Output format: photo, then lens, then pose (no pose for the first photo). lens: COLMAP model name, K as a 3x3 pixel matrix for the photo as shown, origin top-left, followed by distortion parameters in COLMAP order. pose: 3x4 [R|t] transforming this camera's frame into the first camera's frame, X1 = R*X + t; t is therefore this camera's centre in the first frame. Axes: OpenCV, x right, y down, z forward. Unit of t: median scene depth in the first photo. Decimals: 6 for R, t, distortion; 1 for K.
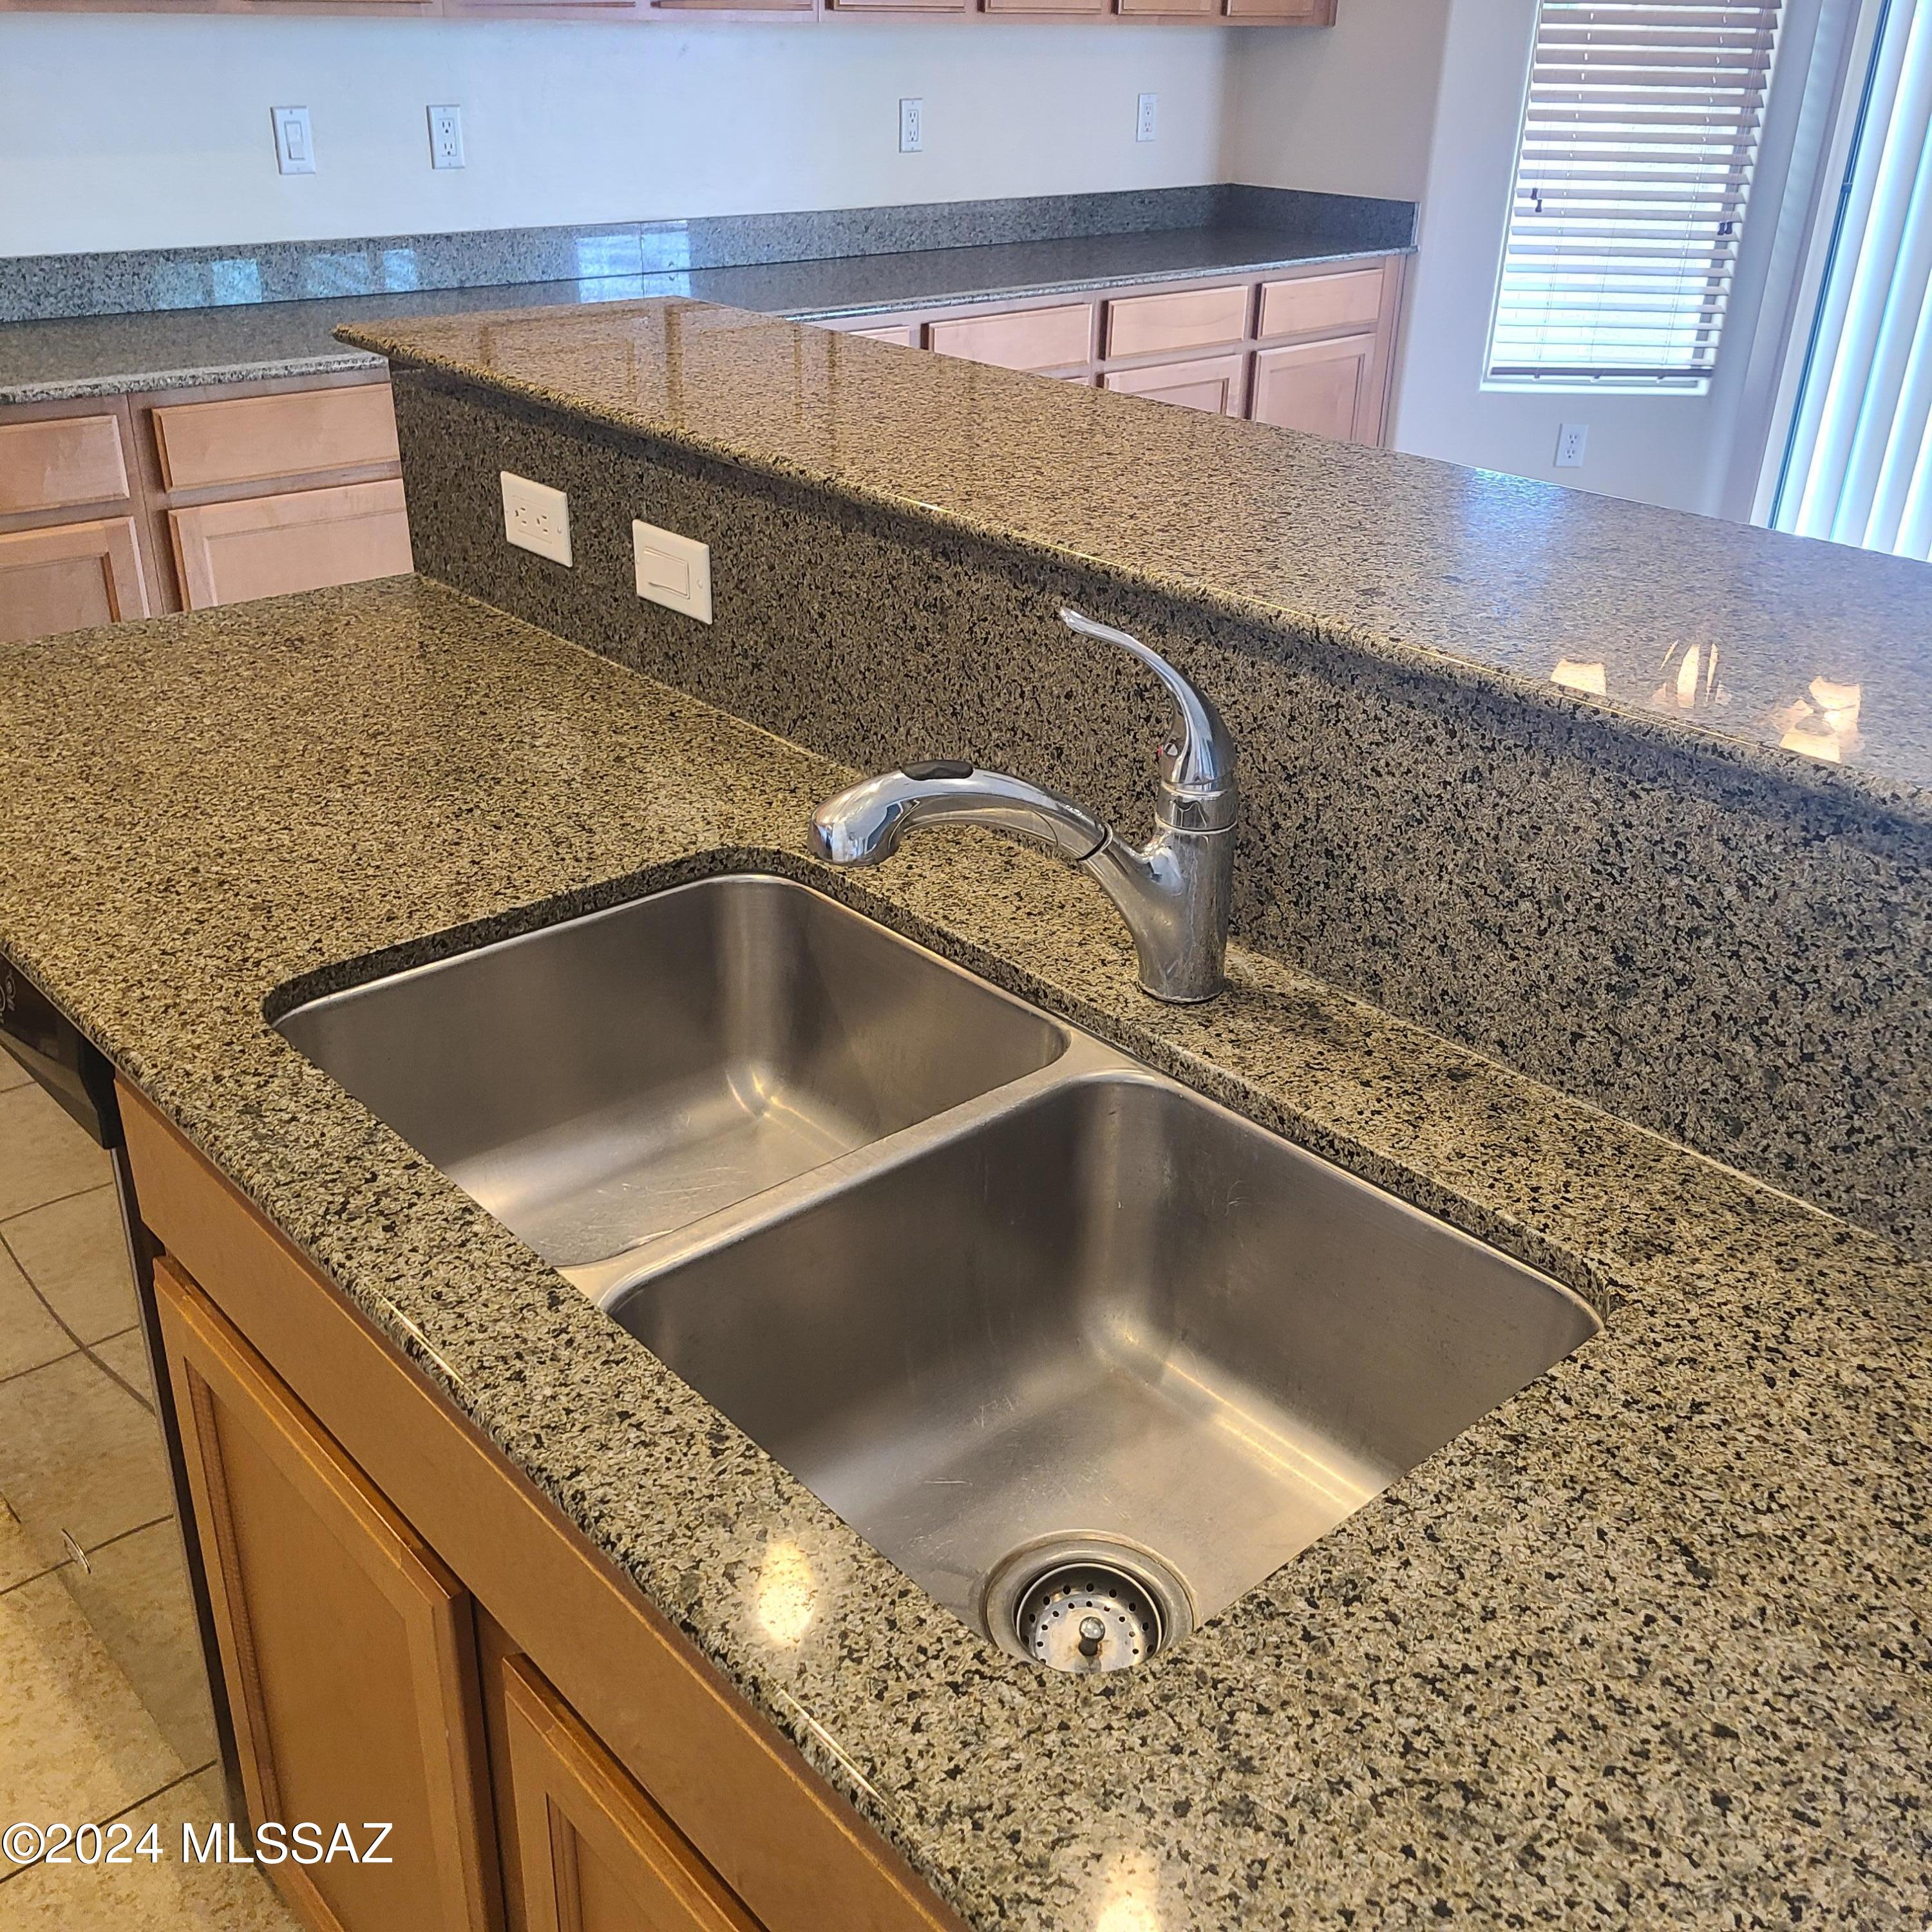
lens RADIAL K [[1910.2, 0, 949.1], [0, 1910.2, 929.5], [0, 0, 1]] dist [0.043743, 0.000000]
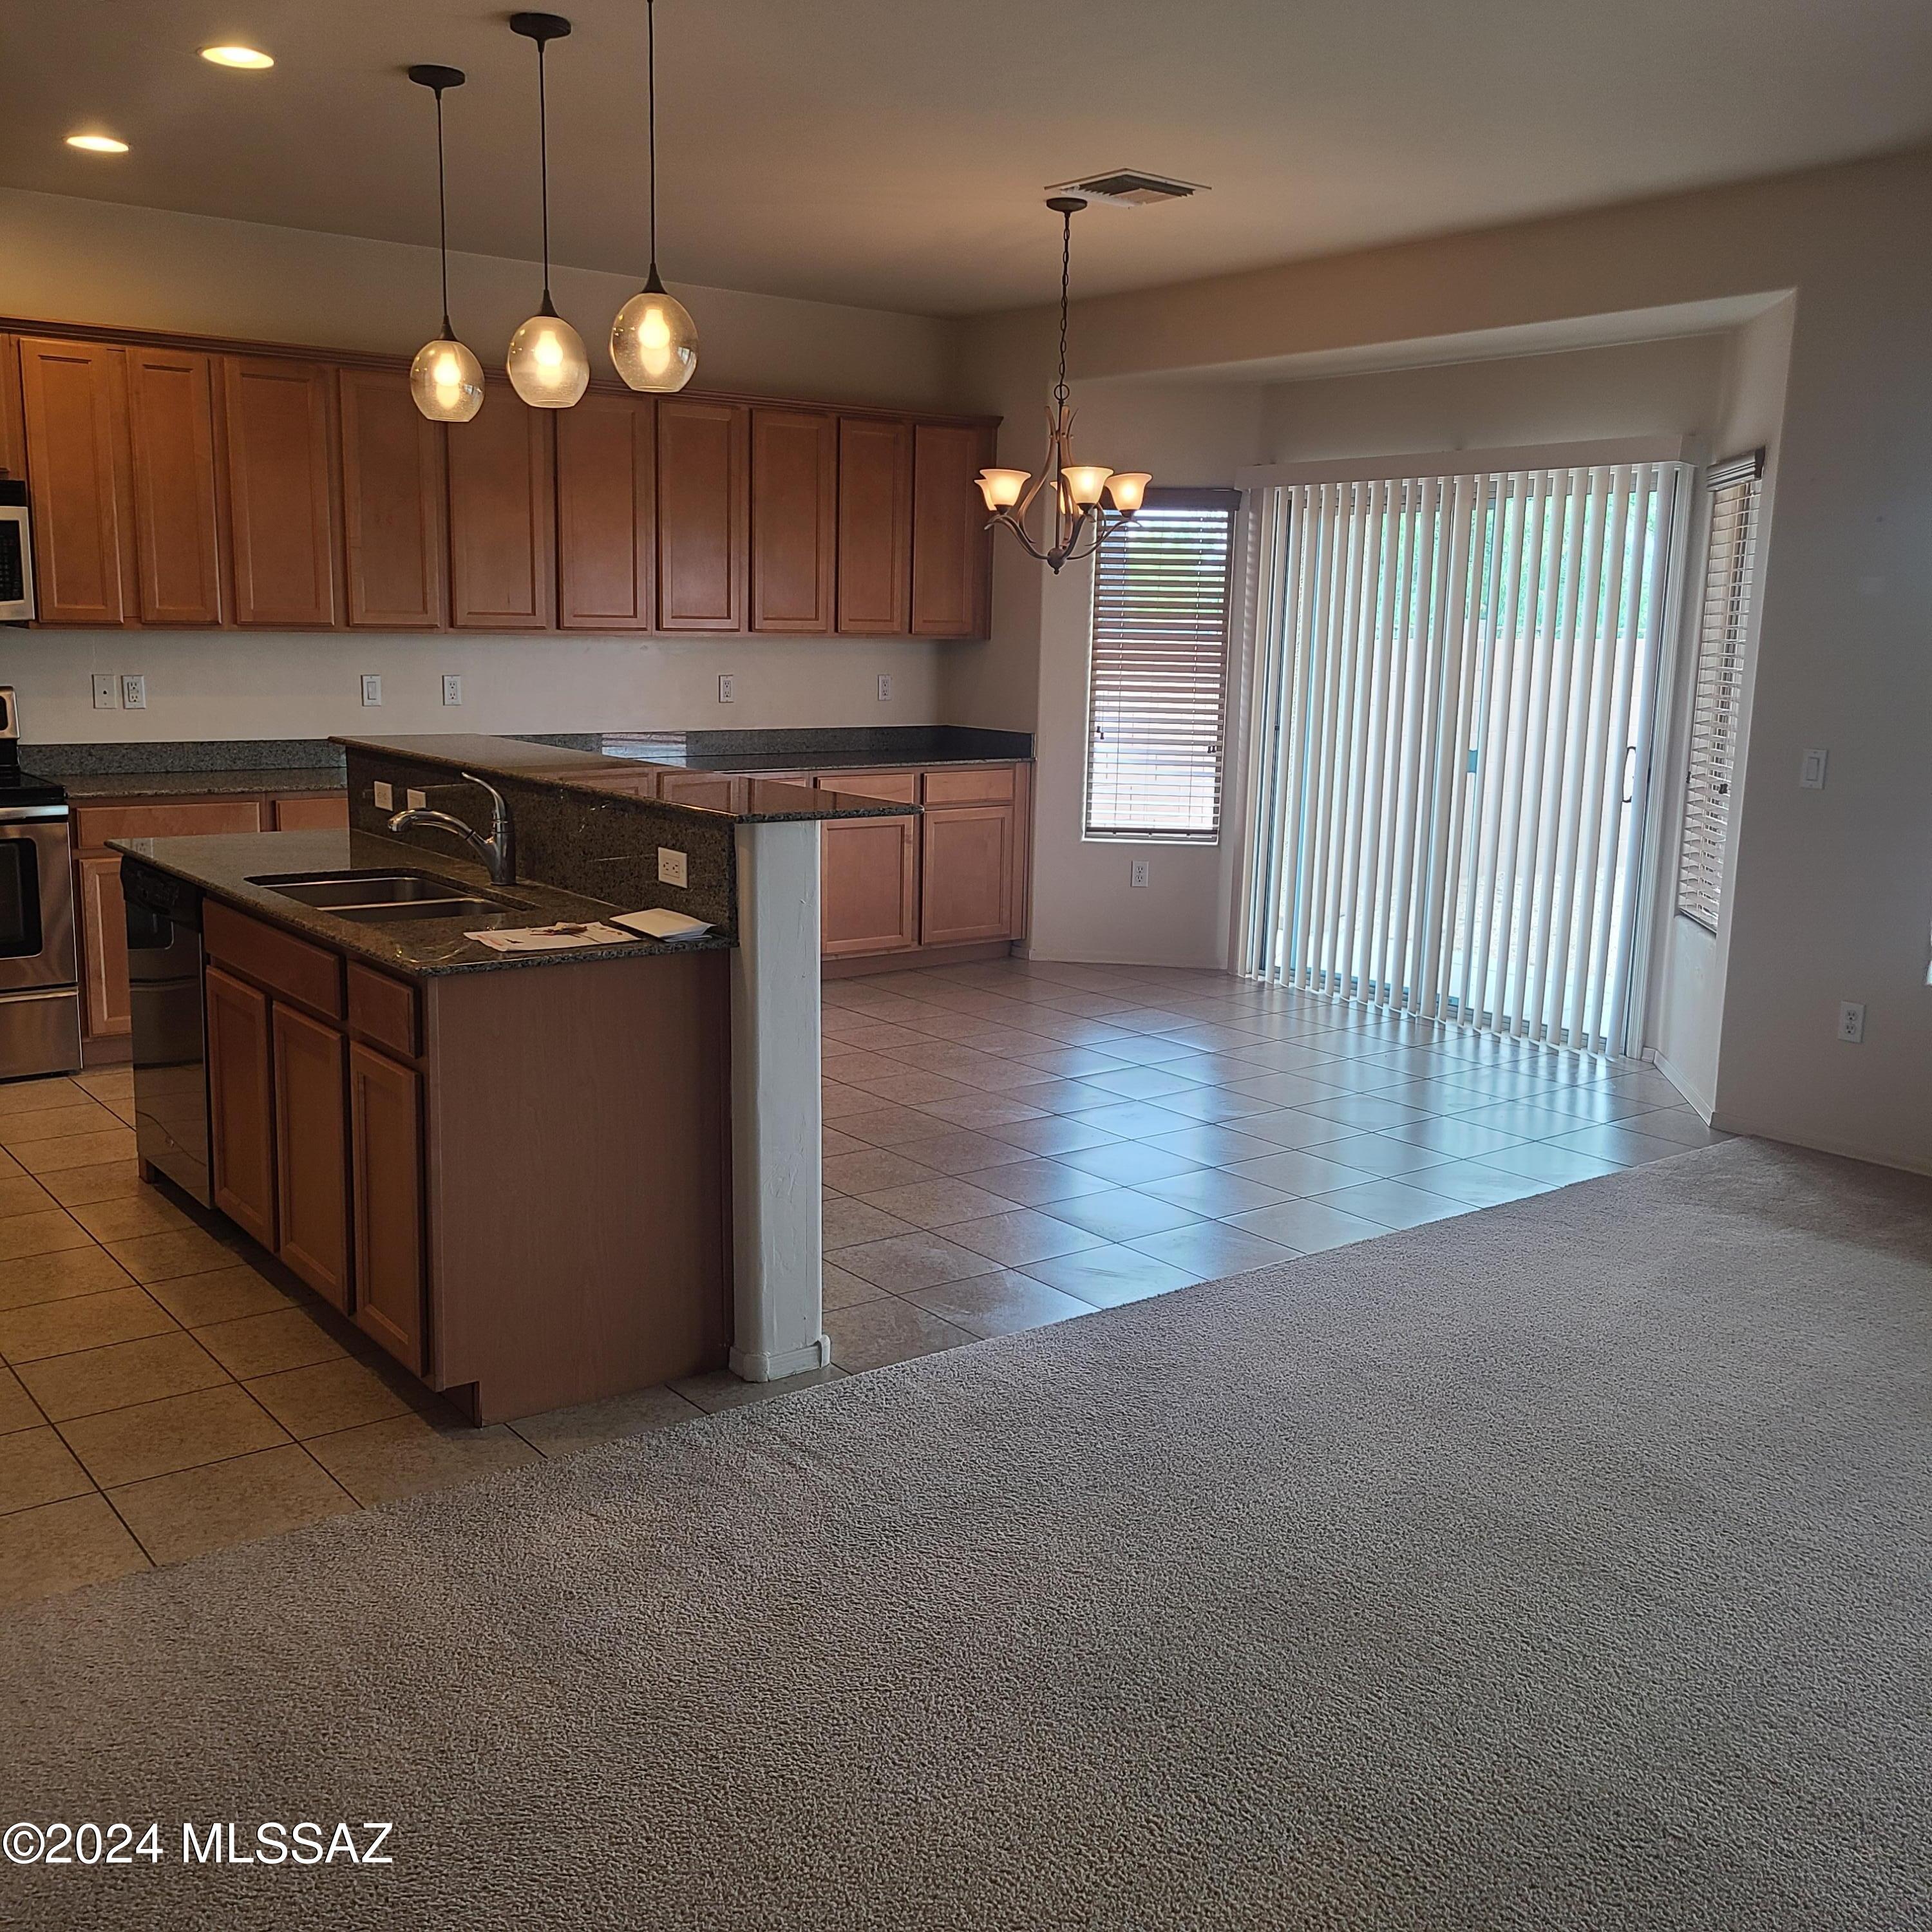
lens RADIAL K [[1910.2, 0, 938.0], [0, 1910.2, 961.9], [0, 0, 1]] dist [0.043743, 0.000000]
pose [[0.996021, 0.013592, -0.088073, 0.497727], [-0.036940, 0.962366, -0.269234, 0.439336], [0.081099, 0.271416, 0.959039, -0.914121]]
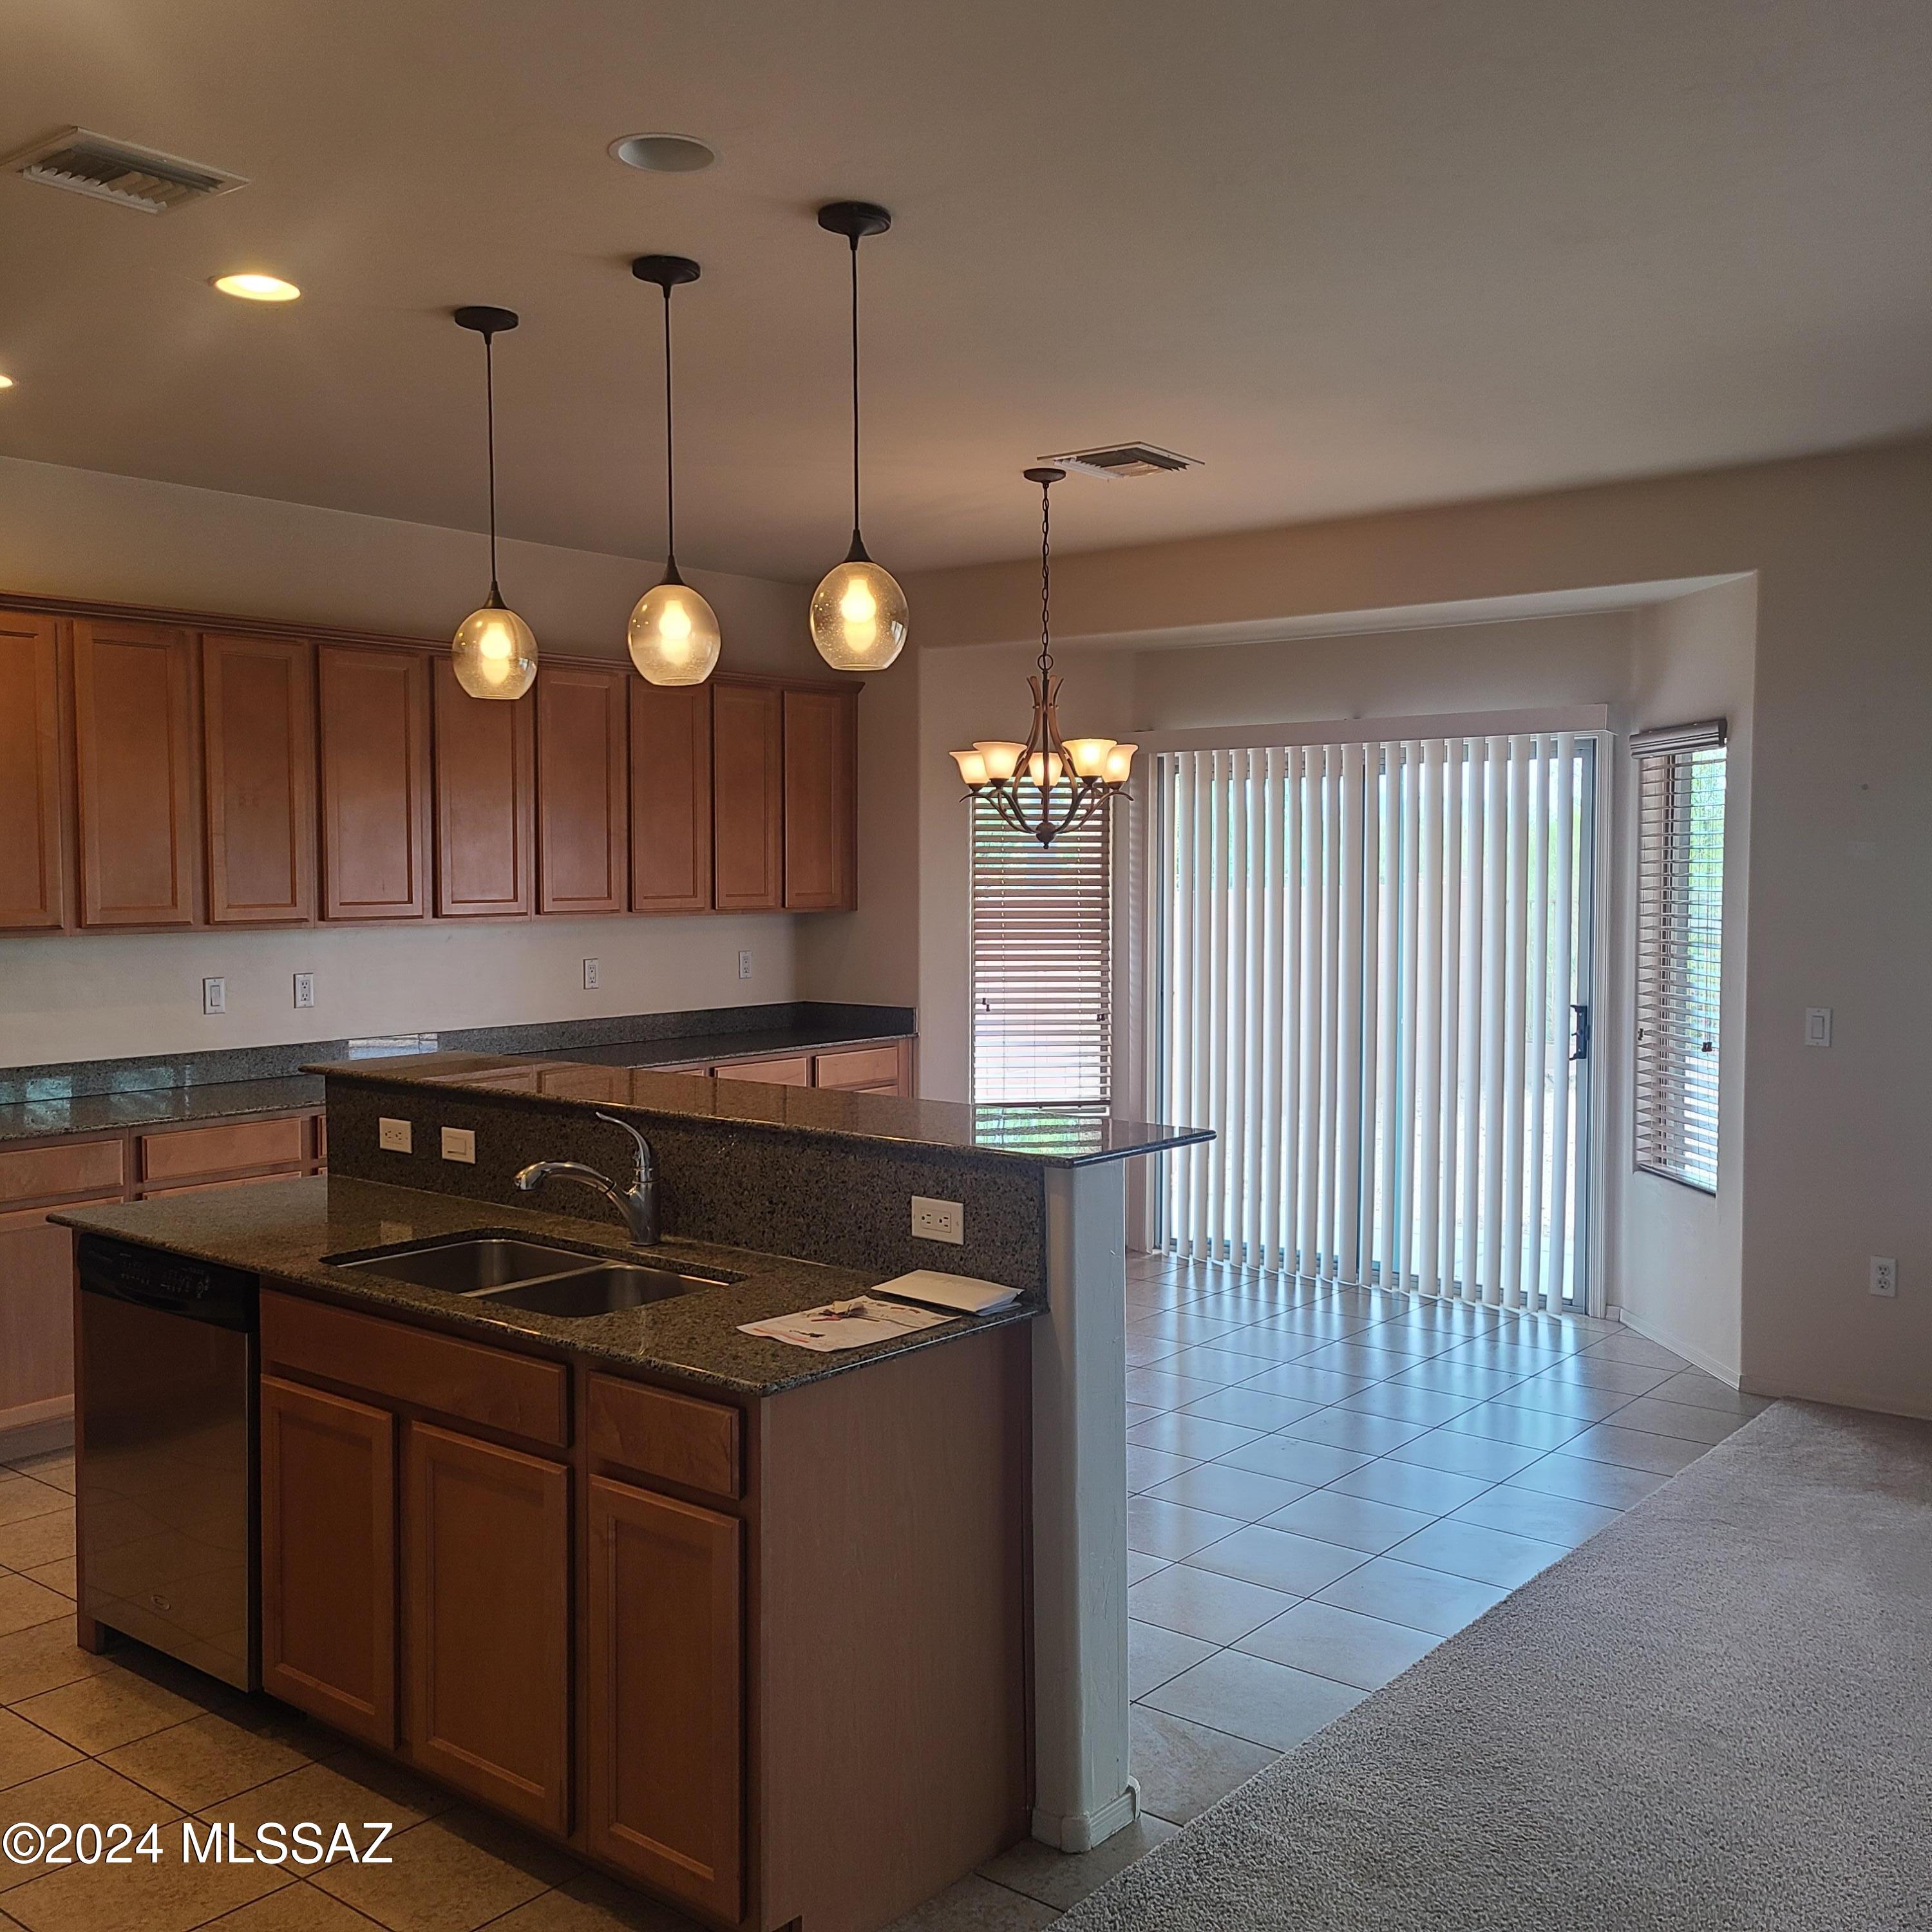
lens RADIAL K [[1910.2, 0, 957.5], [0, 1910.2, 968.6], [0, 0, 1]] dist [0.043743, 0.000000]
pose [[0.988533, -0.032622, 0.147437, 0.071023], [0.086955, 0.921227, -0.379184, 0.320508], [-0.123454, 0.387656, 0.913500, -0.758474]]
